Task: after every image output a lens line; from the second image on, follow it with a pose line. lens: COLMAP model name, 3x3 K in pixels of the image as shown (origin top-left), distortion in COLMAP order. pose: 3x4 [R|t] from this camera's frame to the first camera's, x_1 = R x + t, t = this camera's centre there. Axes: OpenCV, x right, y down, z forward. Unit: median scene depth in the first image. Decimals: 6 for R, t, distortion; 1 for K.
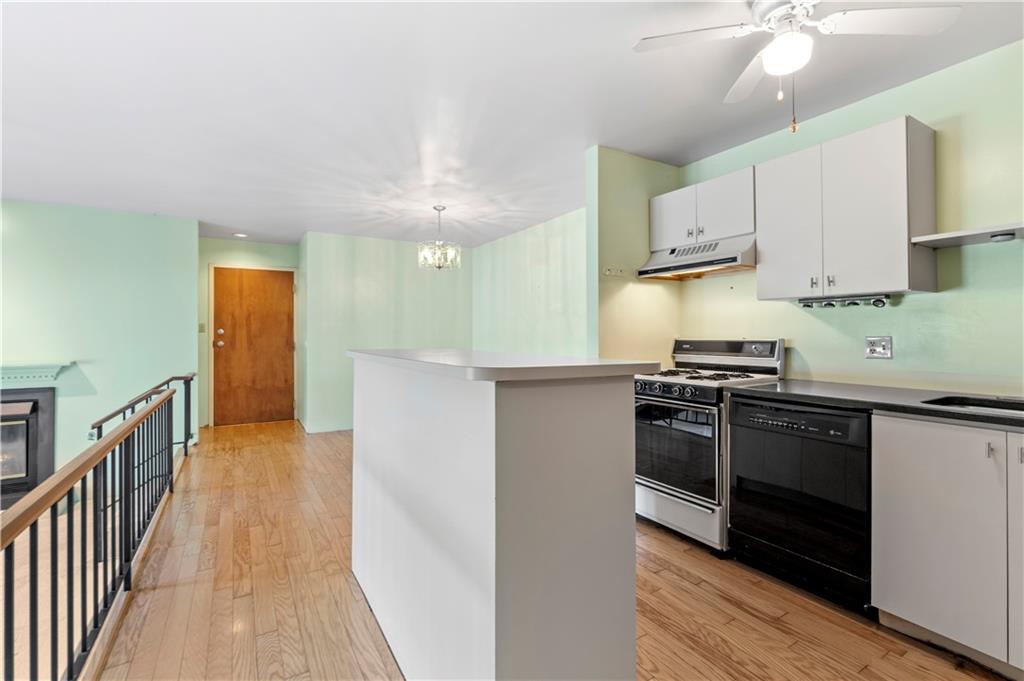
lens RADIAL K [[459.2, 0, 518.6], [0, 459.2, 331.1], [0, 0, 1]] dist [-0.002200, -0.000026]
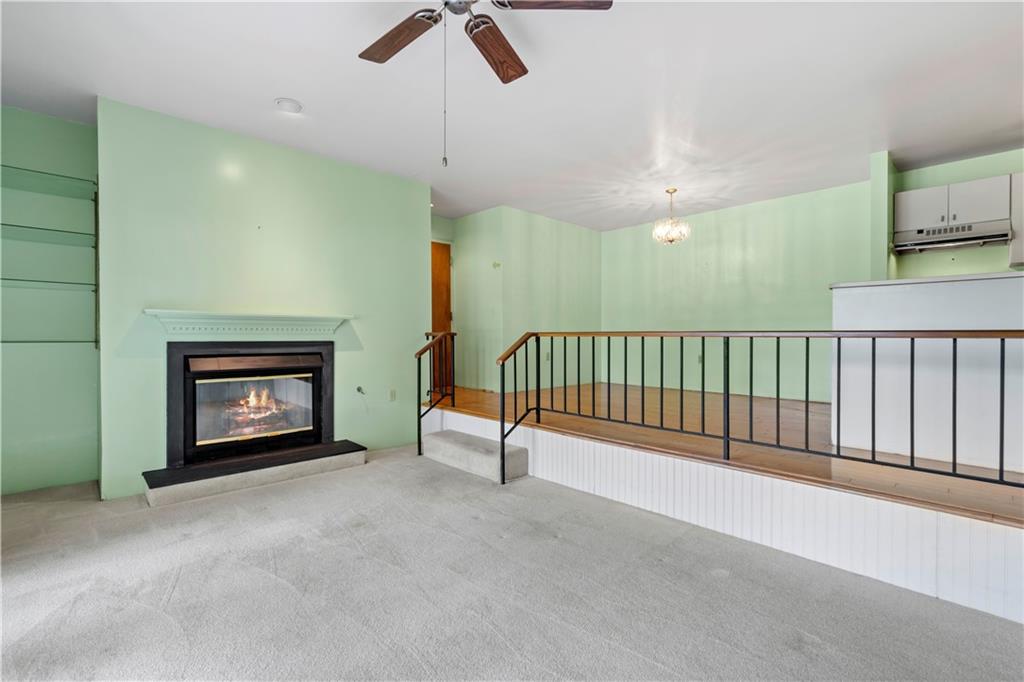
lens RADIAL K [[457.2, 0, 515.1], [0, 457.2, 338.7], [0, 0, 1]] dist [-0.002634, -0.000282]
pose [[0.974764, 0.001733, 0.223230, -0.777936], [-0.004722, 0.999906, 0.012858, 0.093853], [-0.223187, -0.013588, 0.974681, -0.059624]]
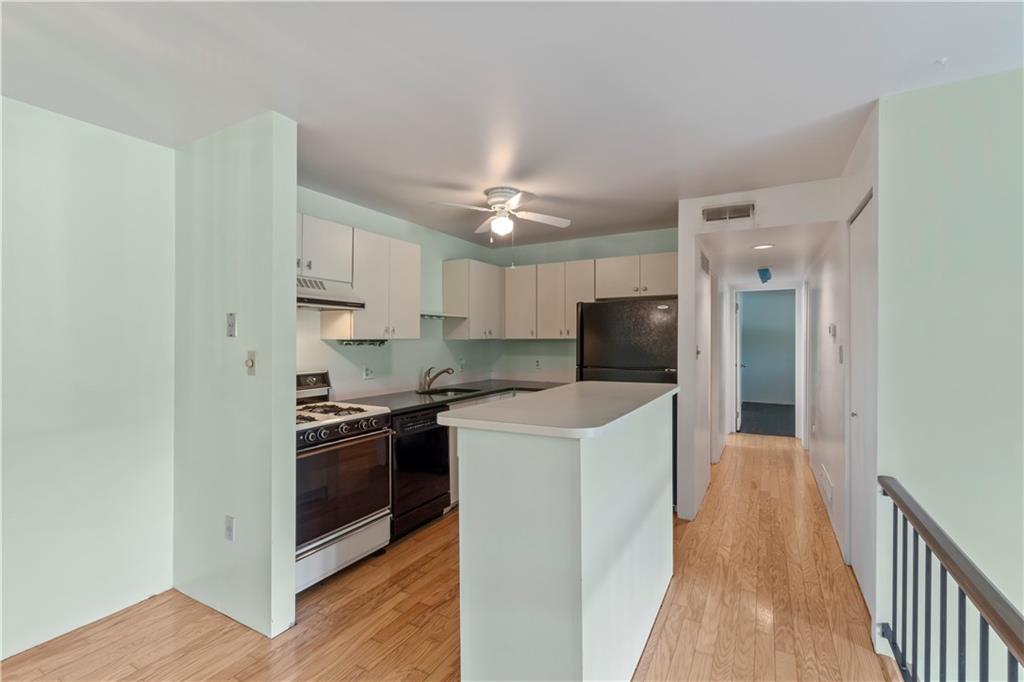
lens RADIAL K [[460.8, 0, 512.0], [0, 460.8, 341.0], [0, 0, 1]] dist [-0.002789, -0.000503]
pose [[-0.493562, 0.002353, 0.869707, -0.409638], [-0.002878, 0.999986, -0.004339, -0.032188], [-0.869706, -0.004644, -0.493549, 0.676259]]
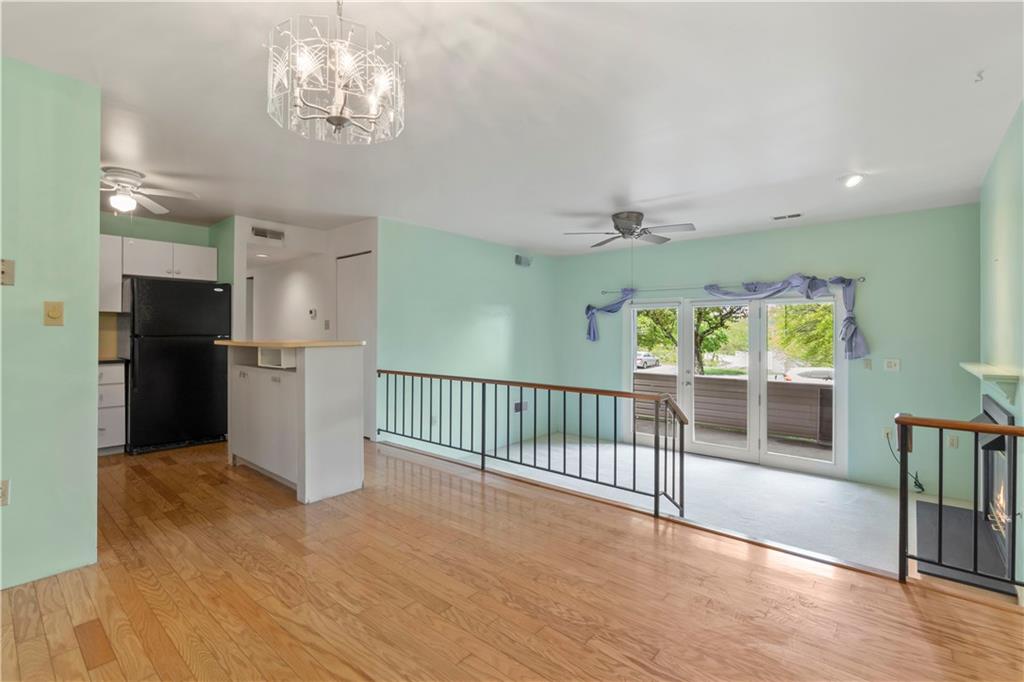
lens RADIAL K [[463.4, 0, 510.9], [0, 463.4, 334.1], [0, 0, 1]] dist [-0.004690, -0.000588]
pose [[-0.954095, 0.000422, -0.299505, -0.179251], [0.001824, 0.999989, -0.004399, 0.013046], [0.299500, -0.004743, -0.954085, 1.268188]]
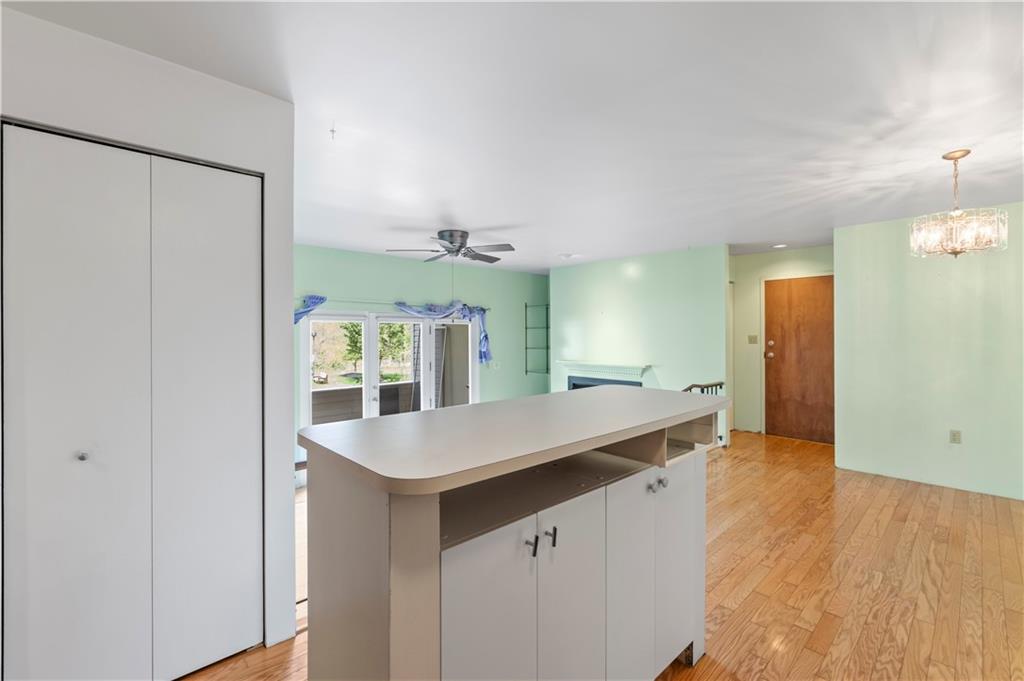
lens RADIAL K [[455.2, 0, 516.1], [0, 455.2, 333.7], [0, 0, 1]] dist [0.000300, -0.000042]
pose [[0.217339, 0.003679, -0.976089, 0.270881], [0.009338, 0.999939, 0.005848, -0.038700], [0.976051, -0.010386, 0.217292, 0.282873]]
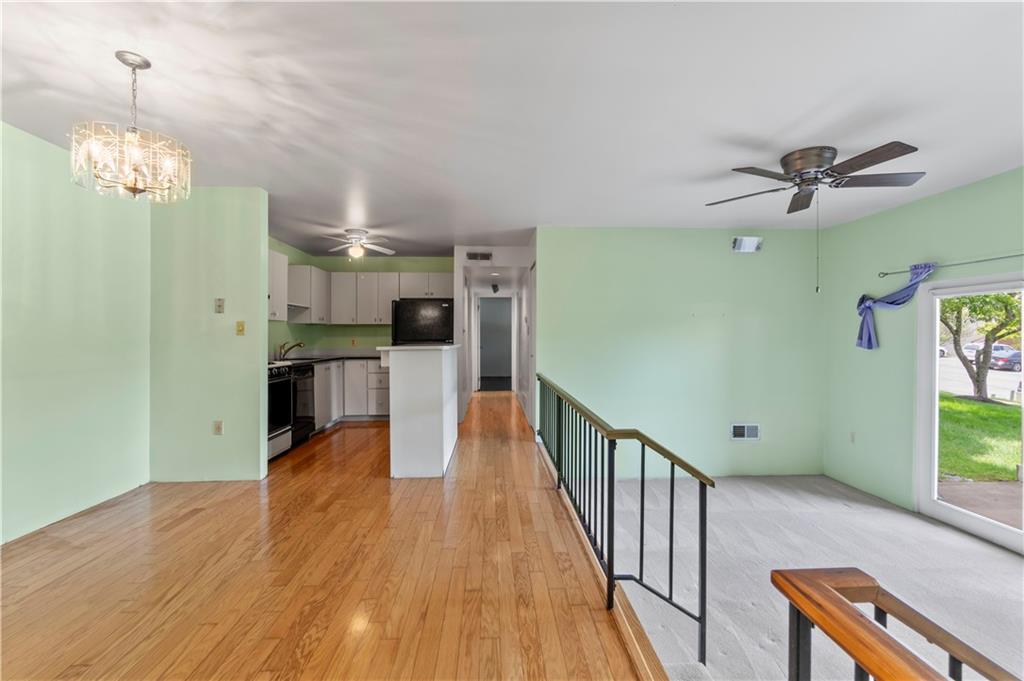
lens RADIAL K [[450.3, 0, 512.0], [0, 450.3, 340.5], [0, 0, 1]] dist [-0.002888, -0.000063]
pose [[-0.873845, 0.000512, 0.486204, -0.676013], [0.000761, 1.000000, 0.000314, 0.010490], [-0.486204, 0.000644, -0.873845, 1.134907]]
